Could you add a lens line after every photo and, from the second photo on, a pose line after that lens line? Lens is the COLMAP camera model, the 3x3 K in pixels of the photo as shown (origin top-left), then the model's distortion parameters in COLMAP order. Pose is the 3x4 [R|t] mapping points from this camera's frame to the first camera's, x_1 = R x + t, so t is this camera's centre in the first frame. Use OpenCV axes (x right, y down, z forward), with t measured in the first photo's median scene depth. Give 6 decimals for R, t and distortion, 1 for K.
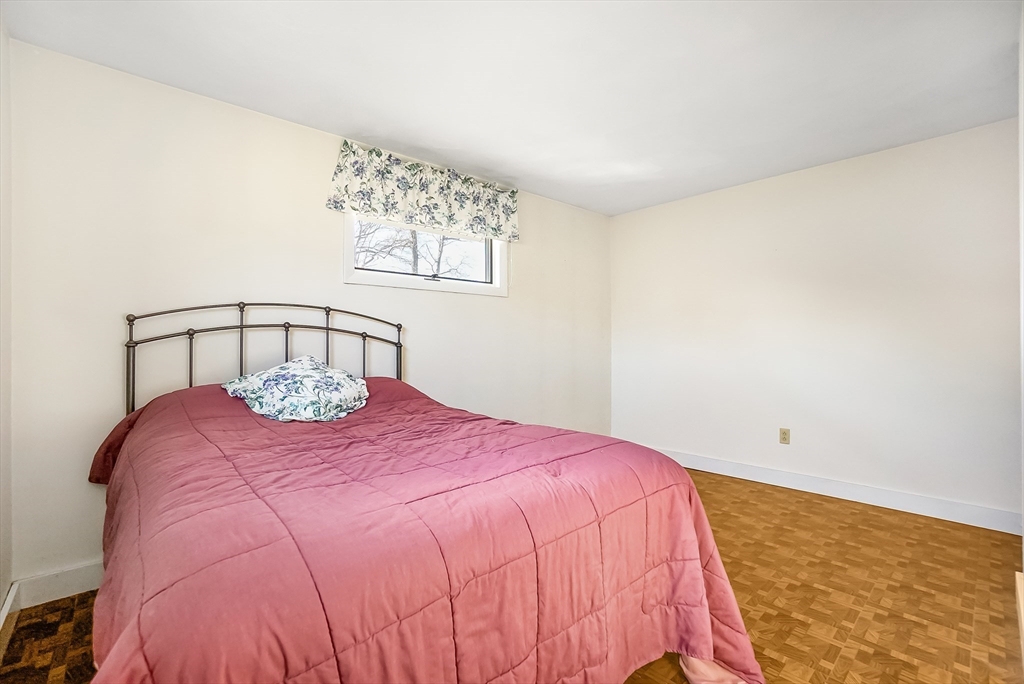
lens RADIAL K [[445.0, 0, 512.5], [0, 445.0, 340.3], [0, 0, 1]] dist [-0.022768, -0.000100]
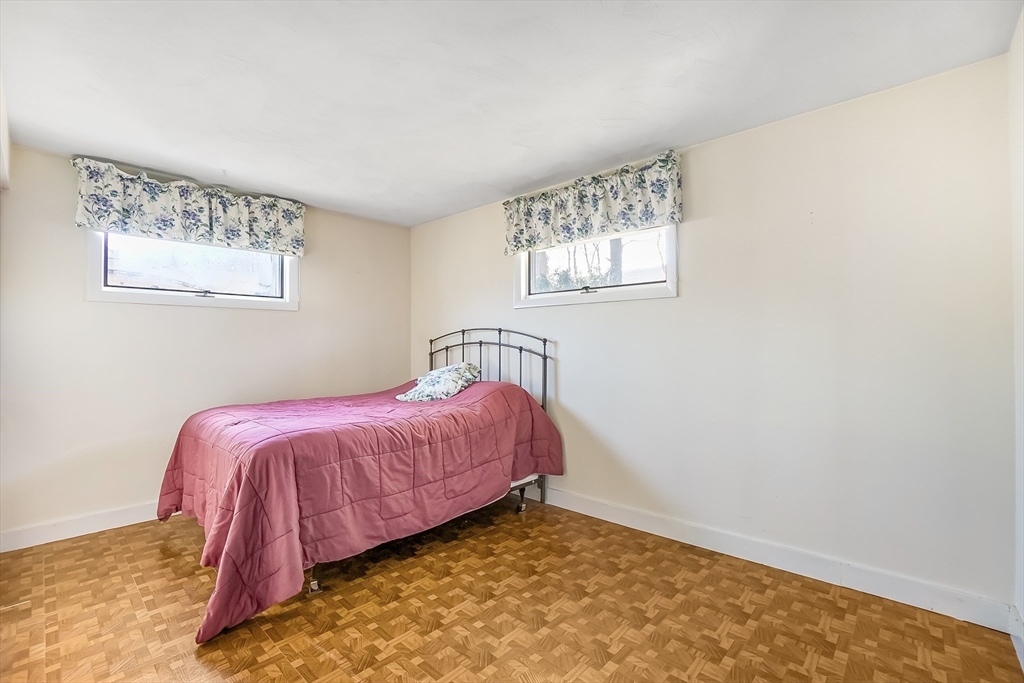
lens RADIAL K [[450.8, 0, 512.7], [0, 450.8, 344.5], [0, 0, 1]] dist [-0.031445, 0.000183]
pose [[0.118206, -0.011800, -0.992919, 0.936441], [-0.001103, 0.999927, -0.012015, -0.007405], [0.992988, 0.002515, 0.118184, 0.831994]]
